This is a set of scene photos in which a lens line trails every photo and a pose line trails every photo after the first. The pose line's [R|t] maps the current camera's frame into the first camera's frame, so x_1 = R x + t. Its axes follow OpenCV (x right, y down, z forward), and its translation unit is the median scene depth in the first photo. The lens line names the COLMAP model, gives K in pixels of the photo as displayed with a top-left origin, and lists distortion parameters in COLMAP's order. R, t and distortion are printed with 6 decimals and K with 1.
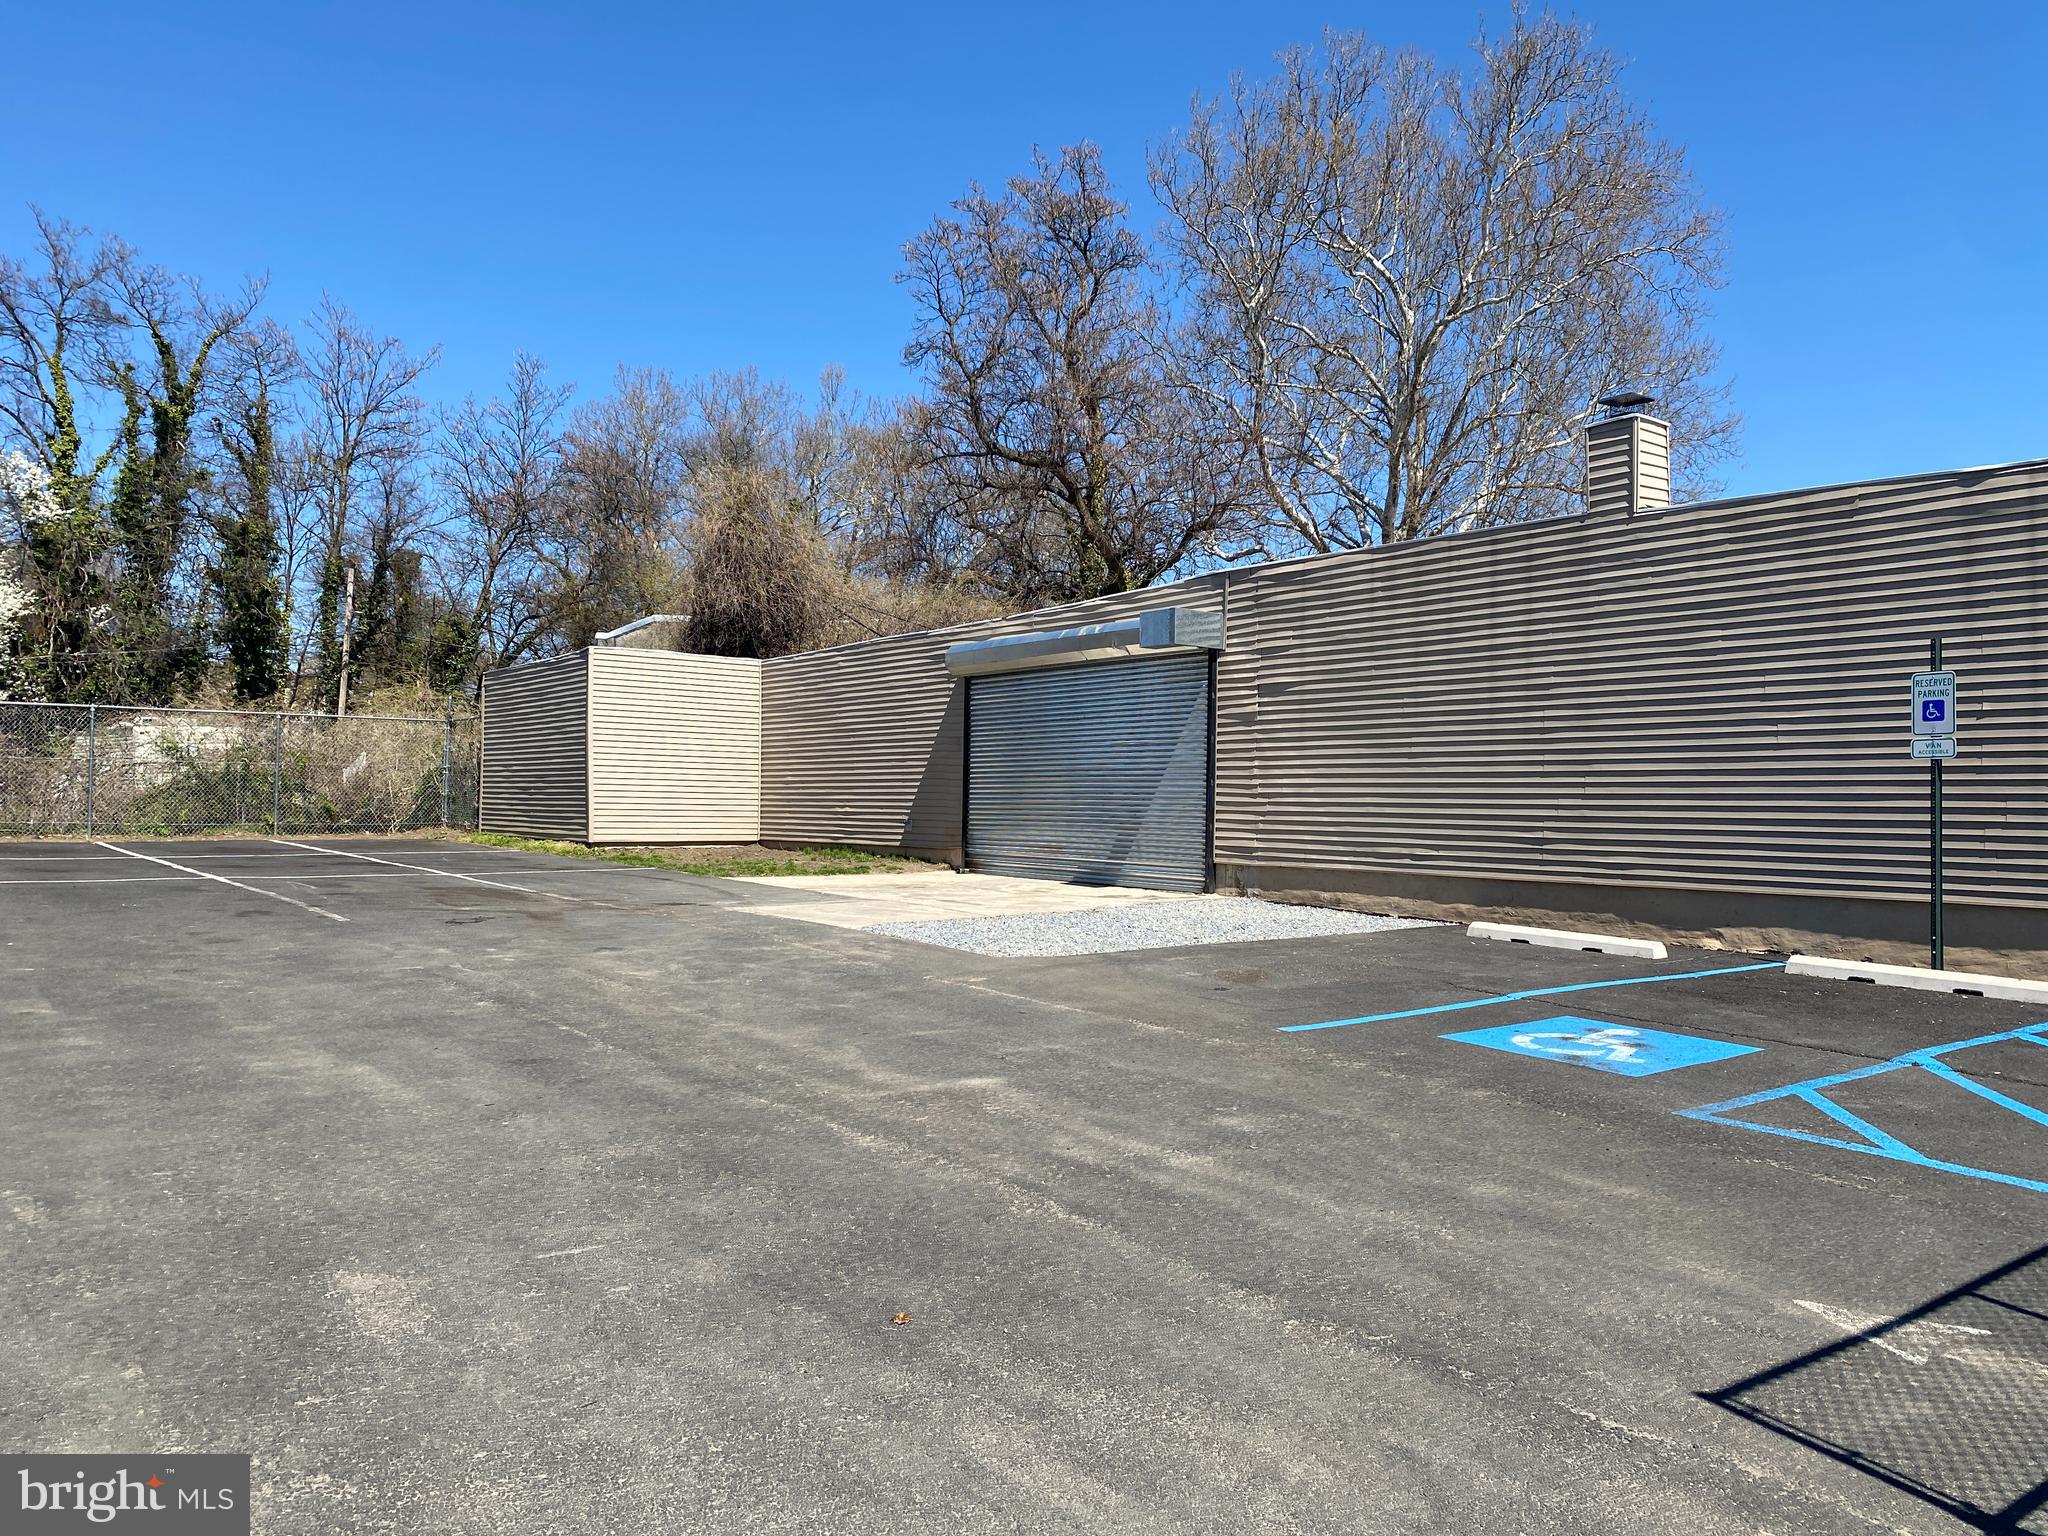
lens RADIAL K [[1531.6, 0, 1024.0], [0, 1531.6, 768.0], [0, 0, 1]] dist [0.003932, 0.000274]
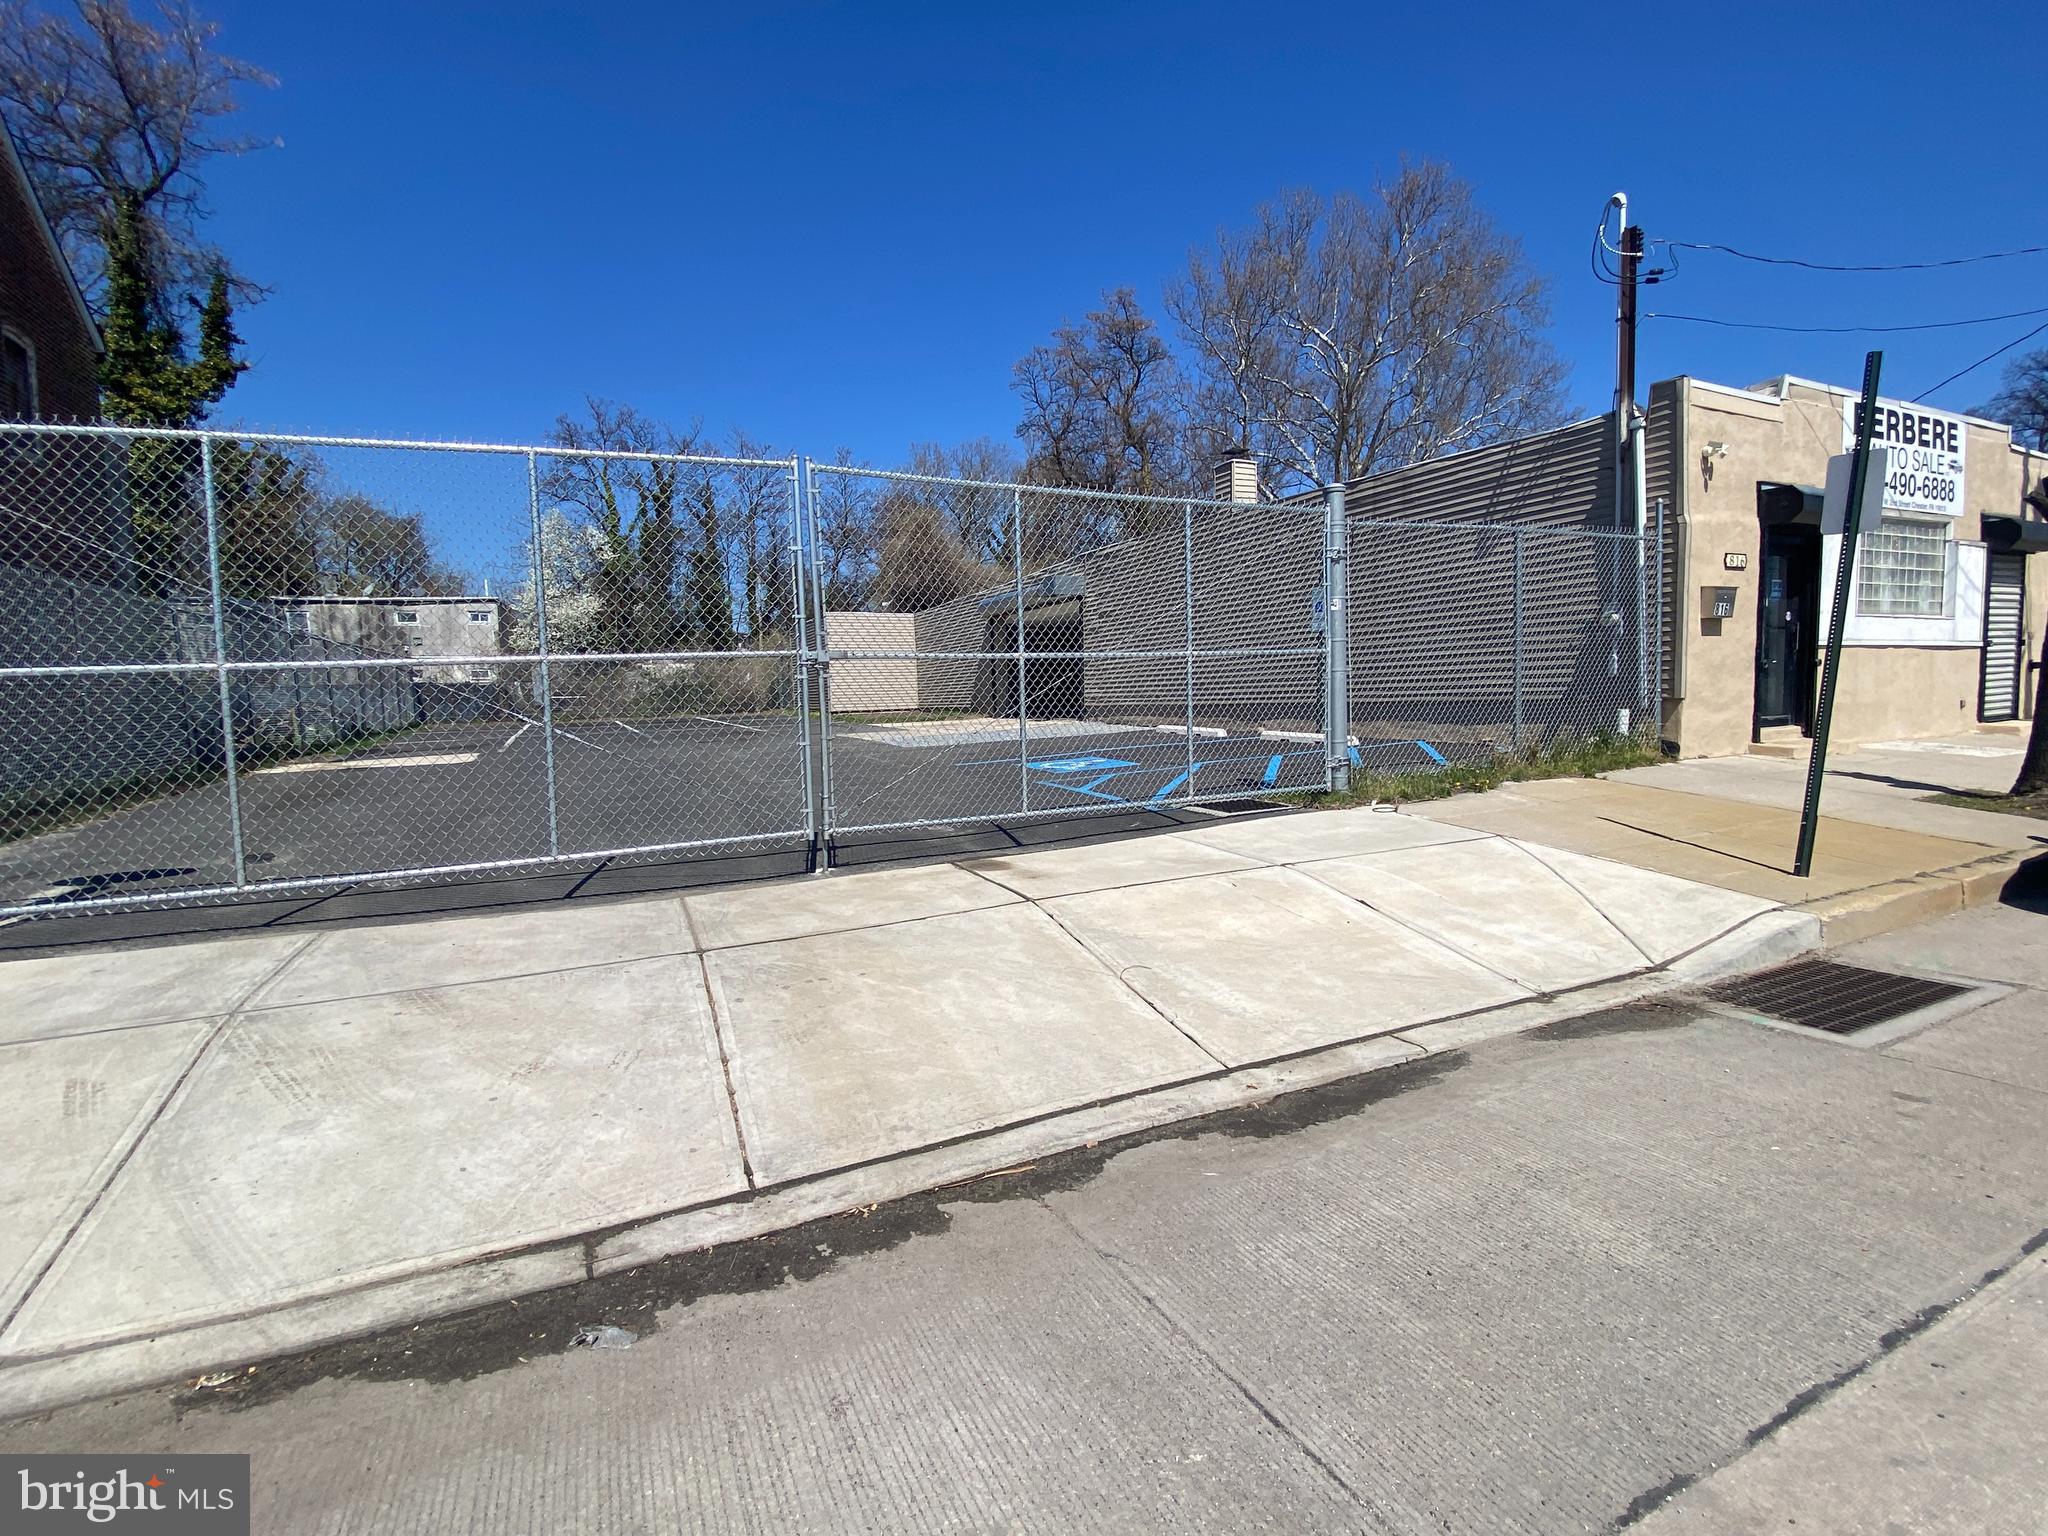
lens RADIAL K [[926.3, 0, 1016.6], [0, 926.3, 768.0], [0, 0, 1]] dist [0.017131, -0.019780]
pose [[0.978658, -0.032313, -0.202937, 0.098478], [0.053637, 0.993493, 0.100472, 0.006982], [0.198370, -0.109212, 0.974024, -0.066923]]
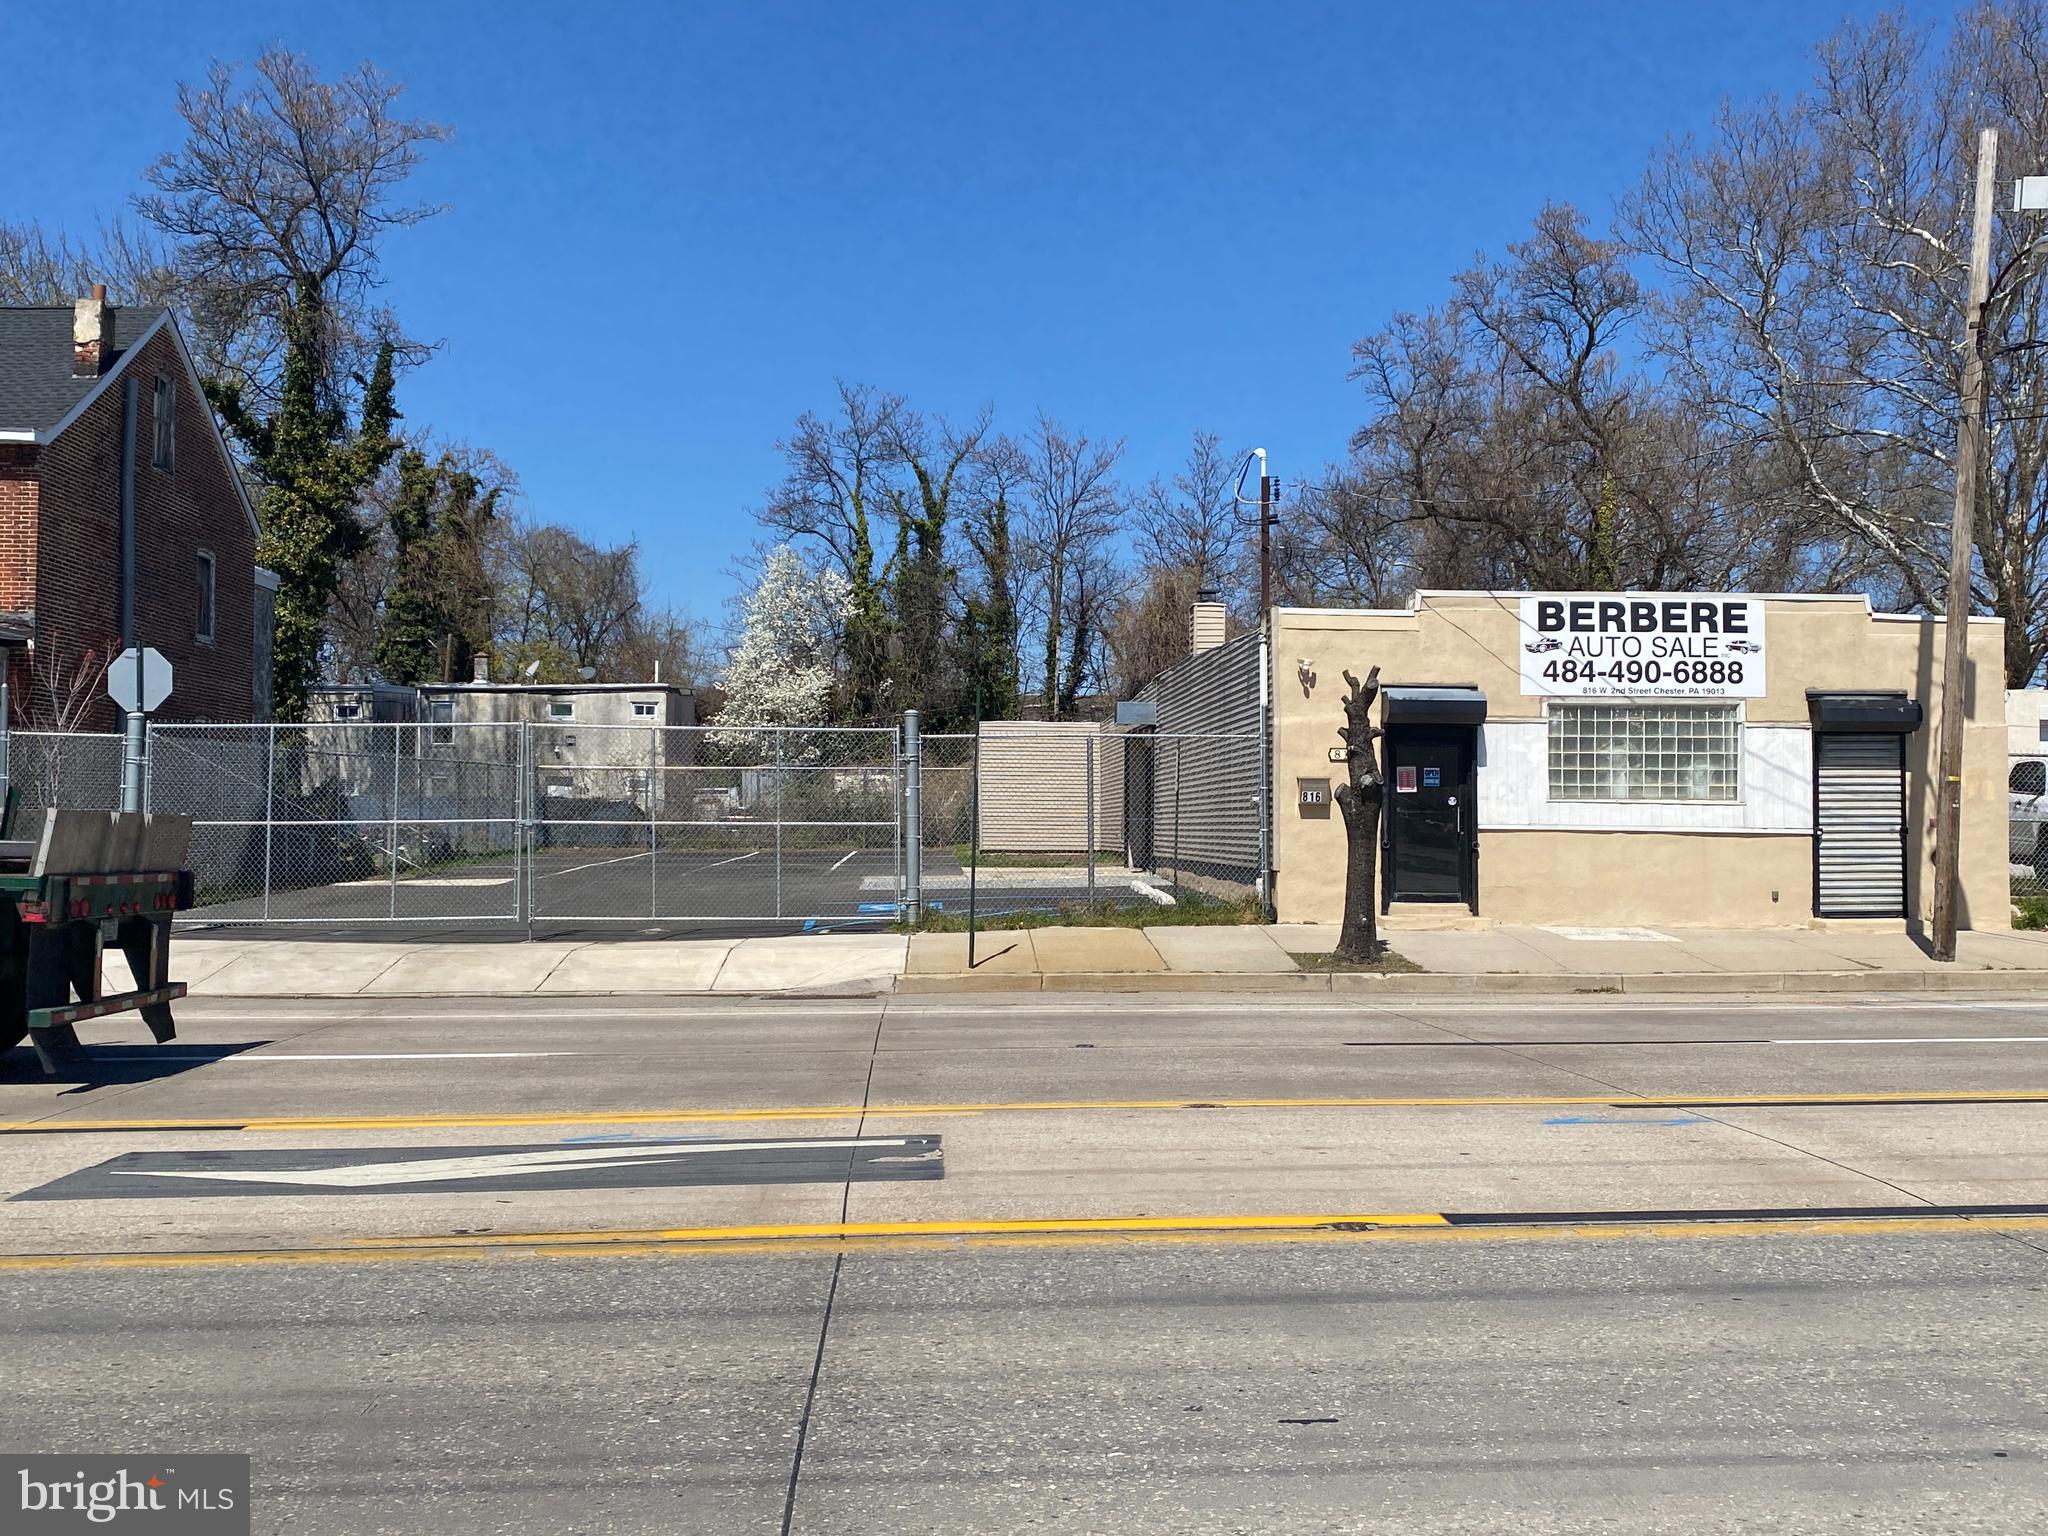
lens RADIAL K [[1905.0, 0, 1043.0], [0, 1905.0, 743.9], [0, 0, 1]] dist [0.153628, -0.358248]
pose [[0.831882, -0.036473, -0.553753, 0.415016], [0.022569, 0.999236, -0.031910, 0.001694], [0.554494, 0.014048, 0.832069, -0.274697]]
